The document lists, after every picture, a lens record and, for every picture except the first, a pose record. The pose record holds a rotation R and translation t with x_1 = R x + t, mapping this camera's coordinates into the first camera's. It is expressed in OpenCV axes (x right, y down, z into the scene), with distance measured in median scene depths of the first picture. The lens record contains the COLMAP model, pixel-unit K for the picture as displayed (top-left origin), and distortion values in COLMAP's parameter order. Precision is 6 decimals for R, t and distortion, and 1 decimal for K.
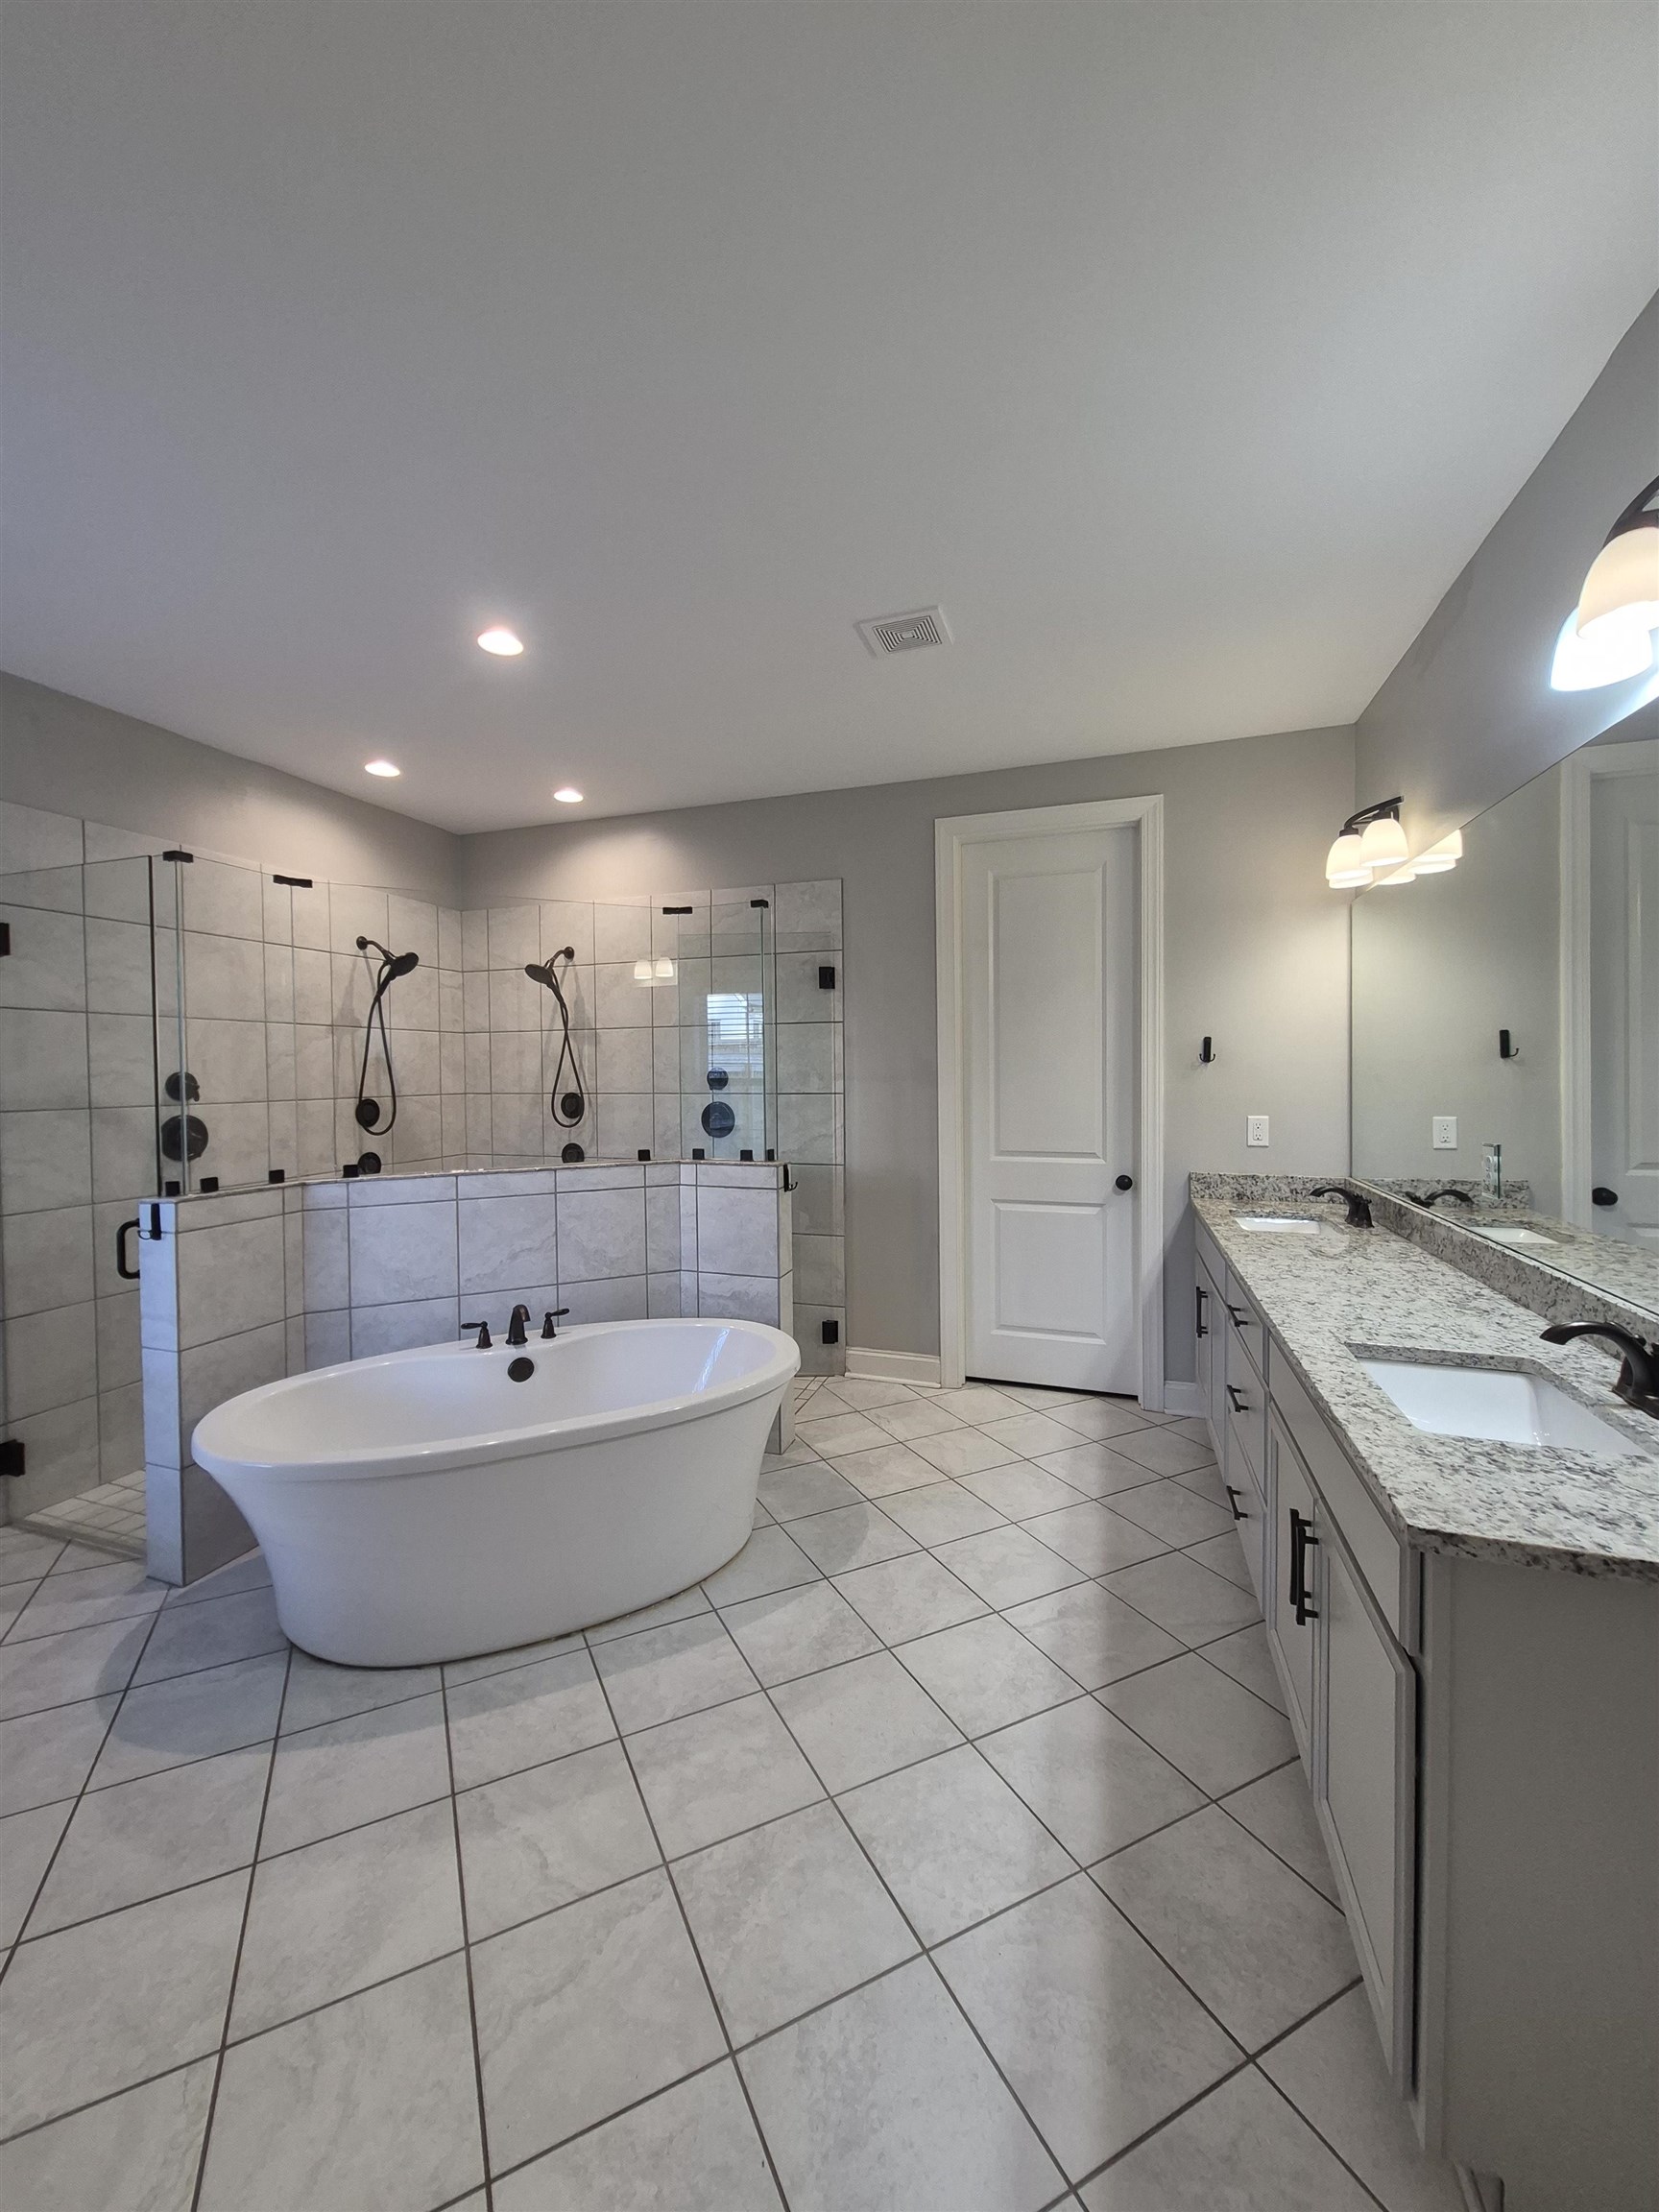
lens RADIAL K [[883.4, 0, 826.9], [0, 883.4, 1099.0], [0, 0, 1]] dist [0.006001, -0.004811]
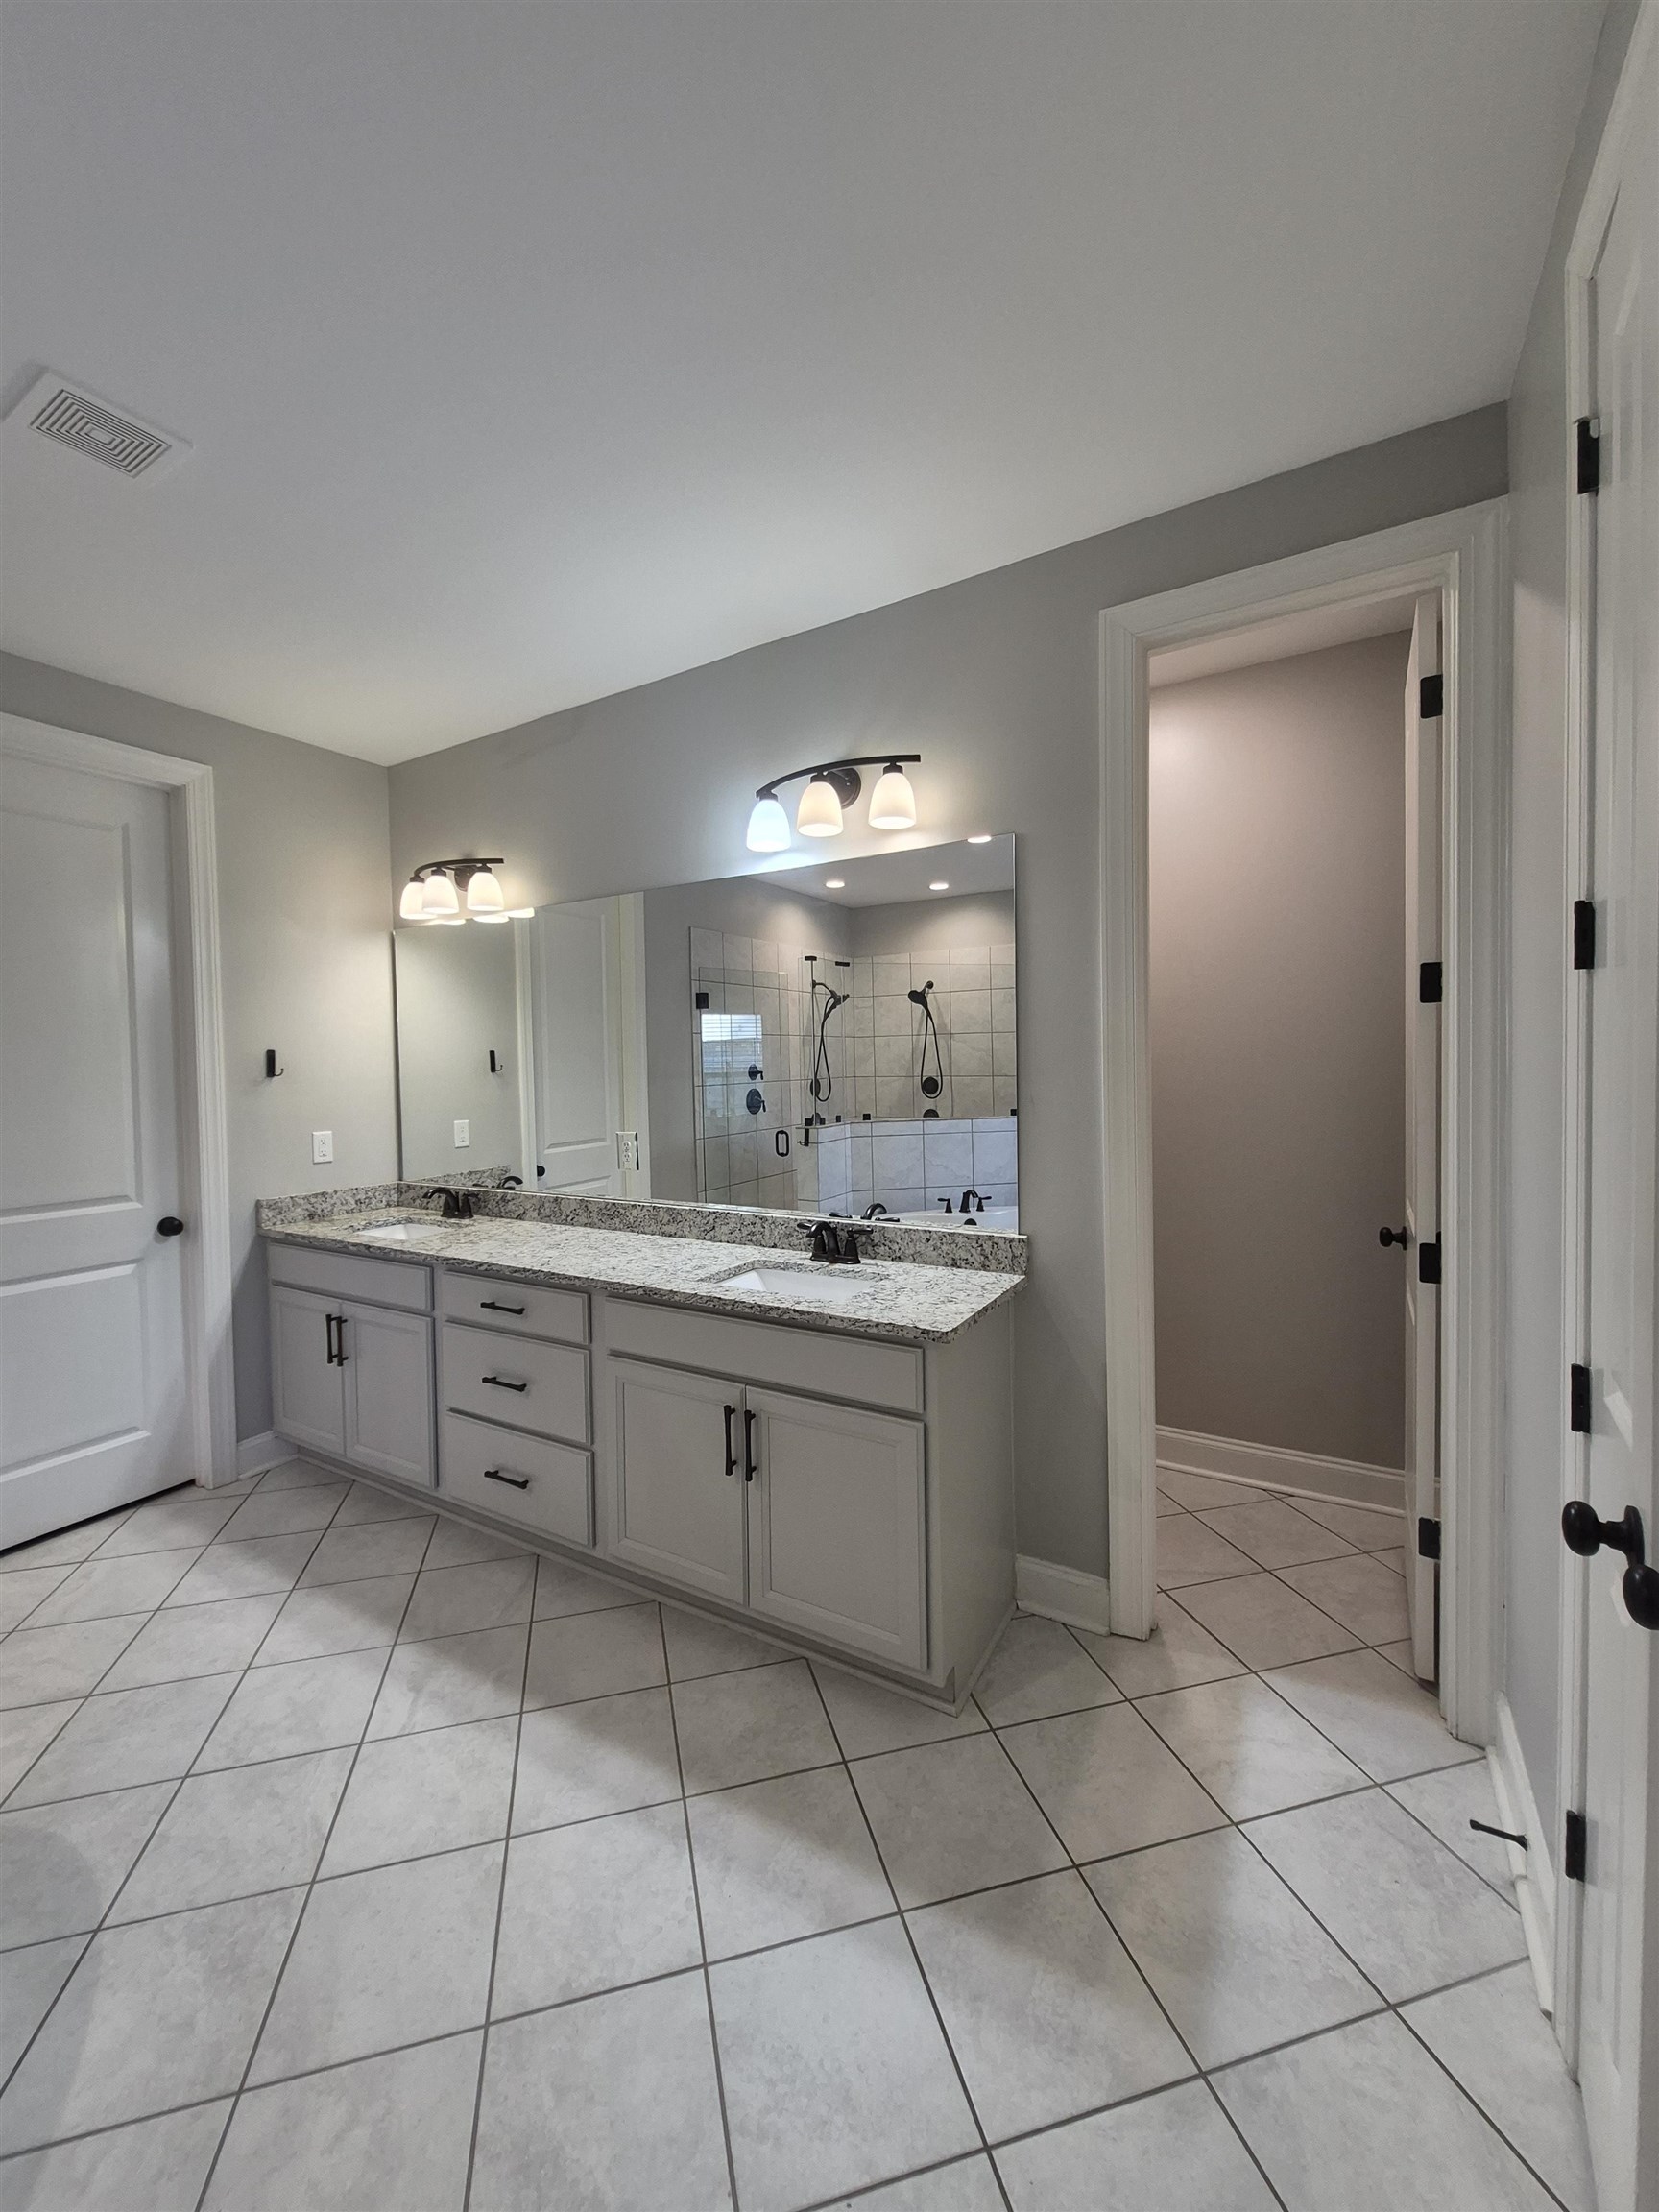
lens RADIAL K [[883.4, 0, 773.8], [0, 883.4, 1099.6], [0, 0, 1]] dist [0.006001, -0.004811]
pose [[0.199889, -0.031562, 0.979310, -0.448444], [0.045943, 0.998684, 0.022809, -0.018801], [-0.978741, 0.040433, 0.201076, 0.372292]]
